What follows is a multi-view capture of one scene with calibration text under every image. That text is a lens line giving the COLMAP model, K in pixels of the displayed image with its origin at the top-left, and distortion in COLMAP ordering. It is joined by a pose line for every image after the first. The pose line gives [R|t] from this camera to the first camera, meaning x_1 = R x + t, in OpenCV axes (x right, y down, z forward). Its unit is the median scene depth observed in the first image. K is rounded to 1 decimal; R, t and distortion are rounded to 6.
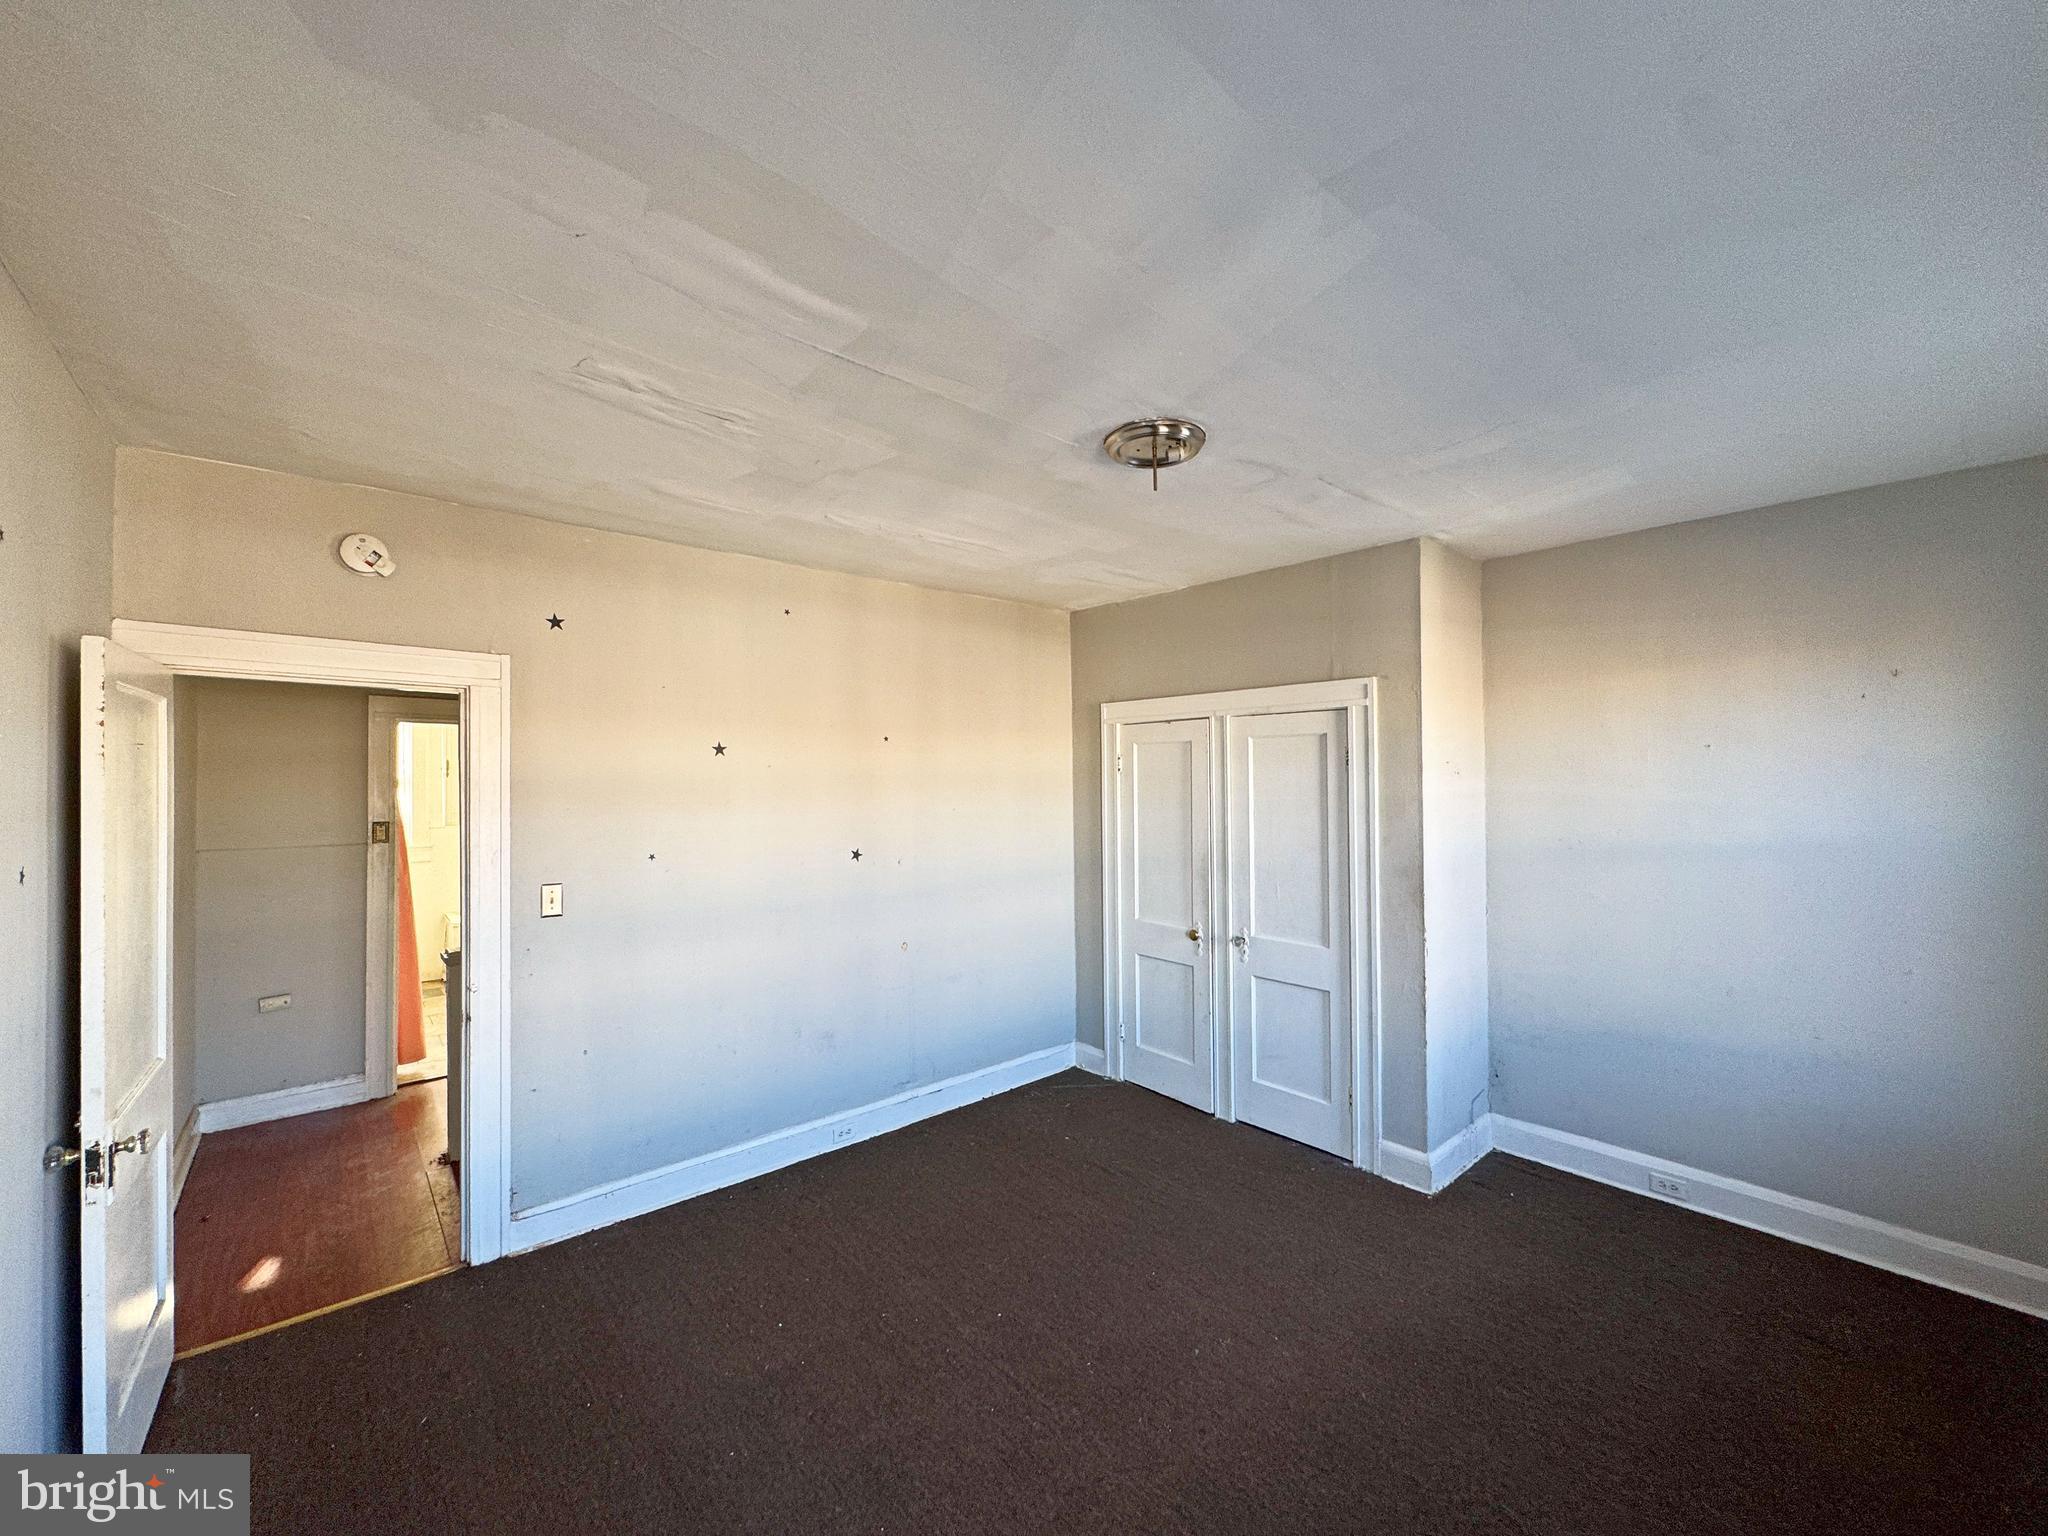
lens RADIAL K [[809.7, 0, 1033.5], [0, 809.7, 780.7], [0, 0, 1]] dist [-0.006164, -0.000087]
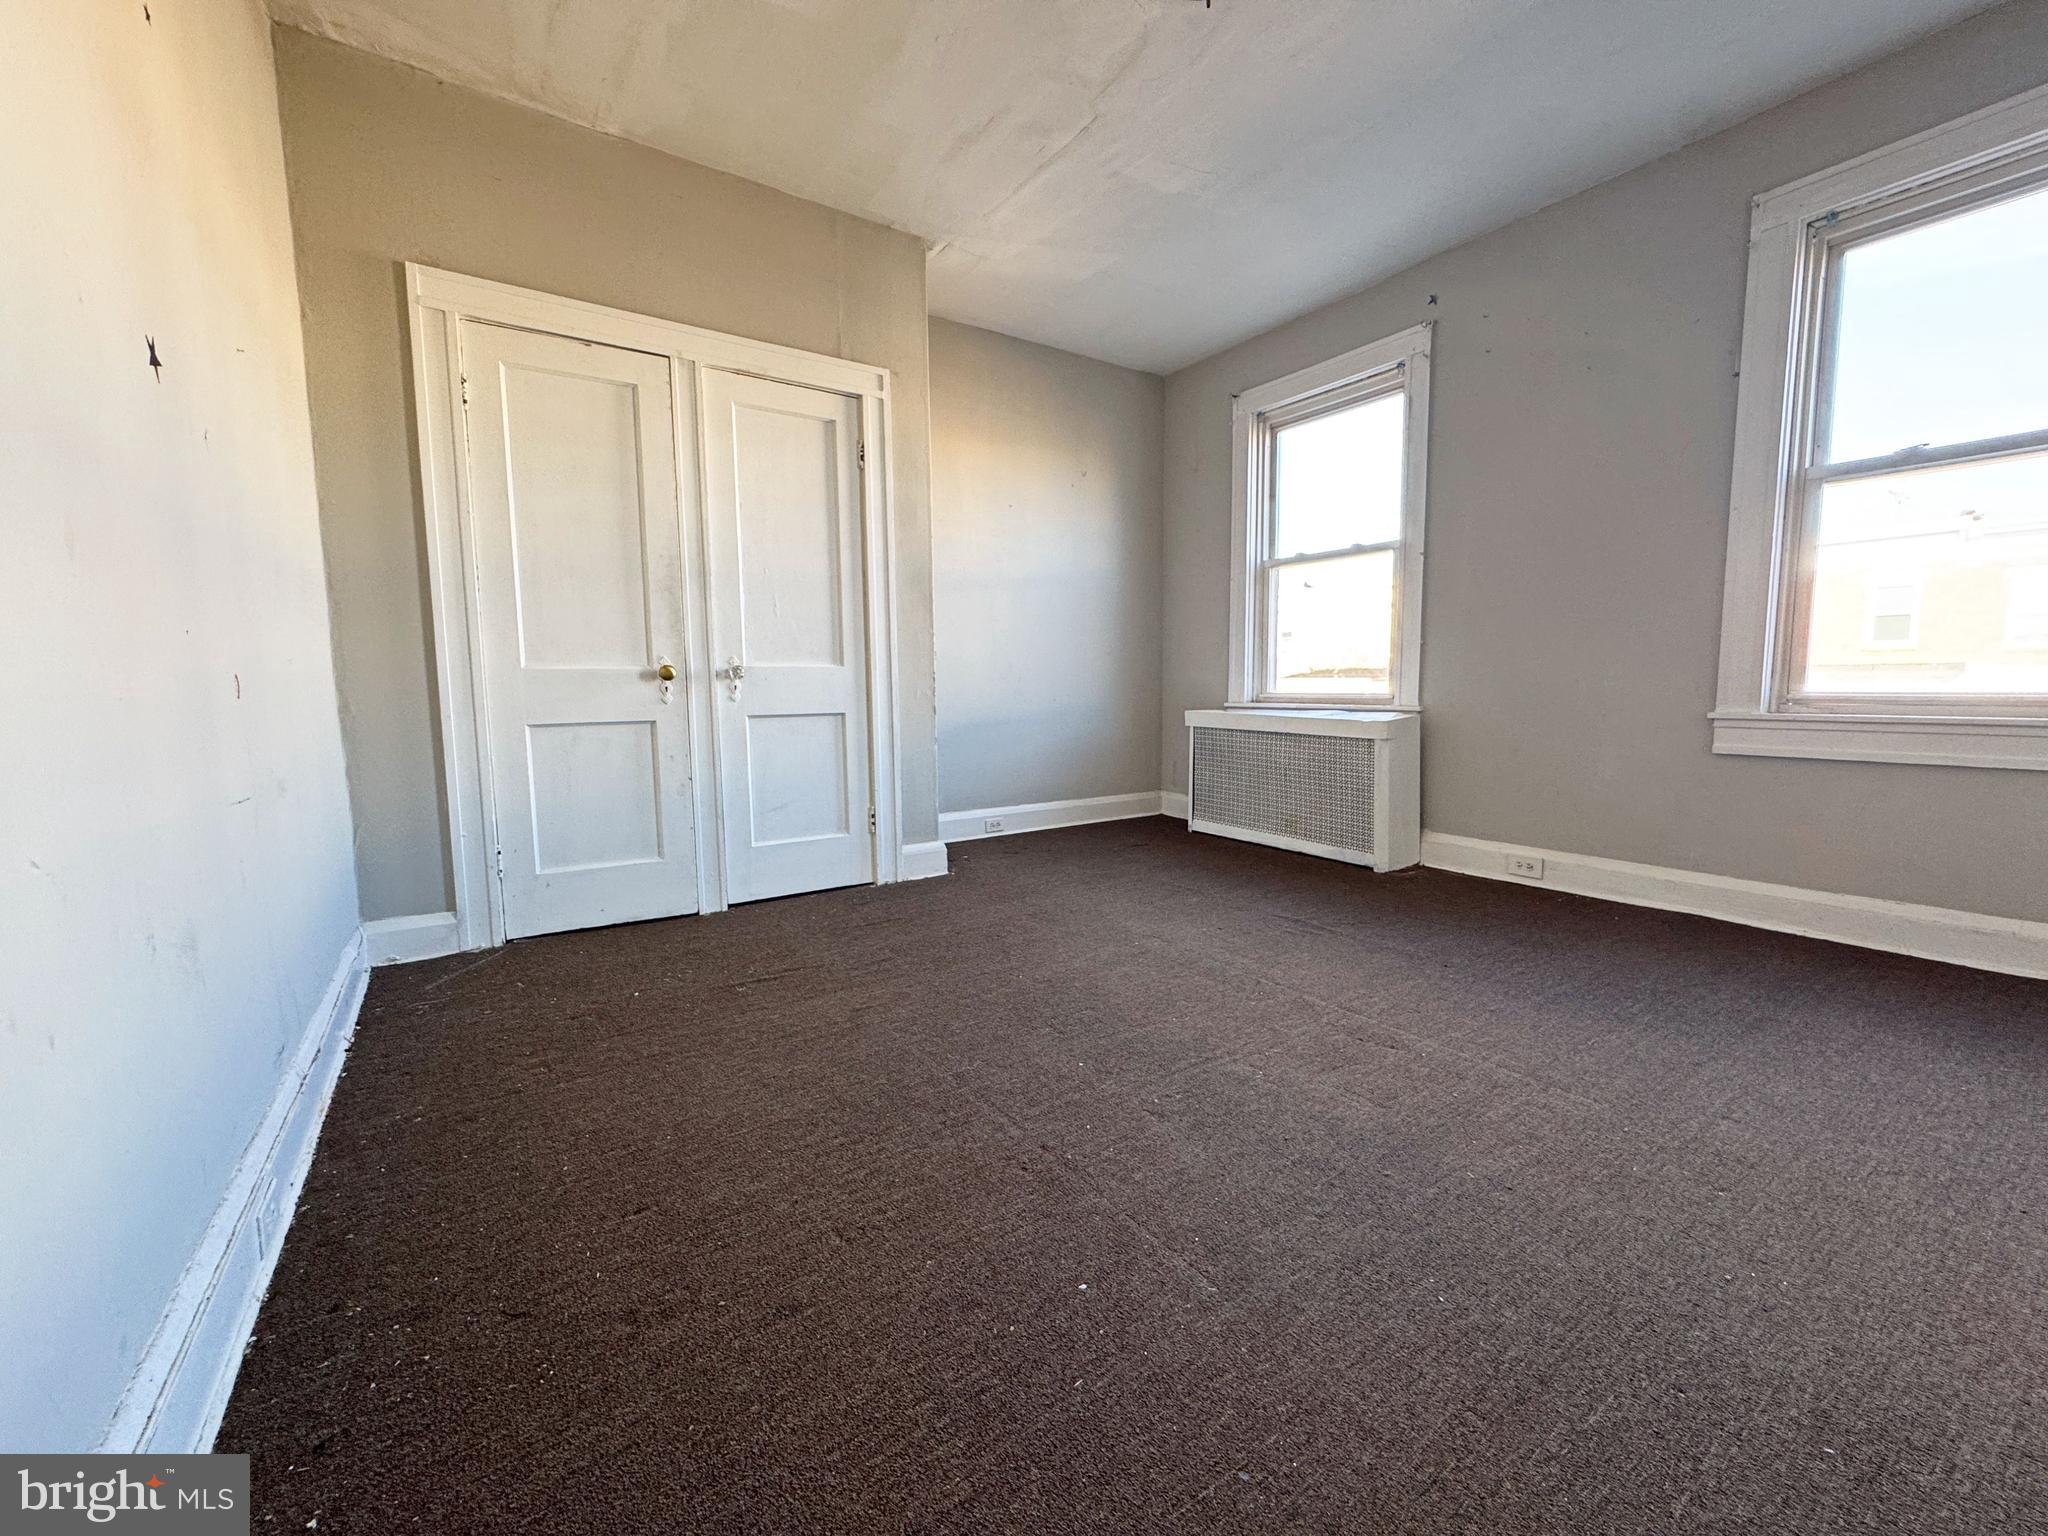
lens RADIAL K [[809.7, 0, 1018.5], [0, 809.7, 762.6], [0, 0, 1]] dist [-0.006164, -0.000087]
pose [[0.150707, -0.100973, 0.983408, -0.474683], [0.010904, 0.994879, 0.100480, 0.210106], [-0.988518, -0.004420, 0.151036, 0.618132]]
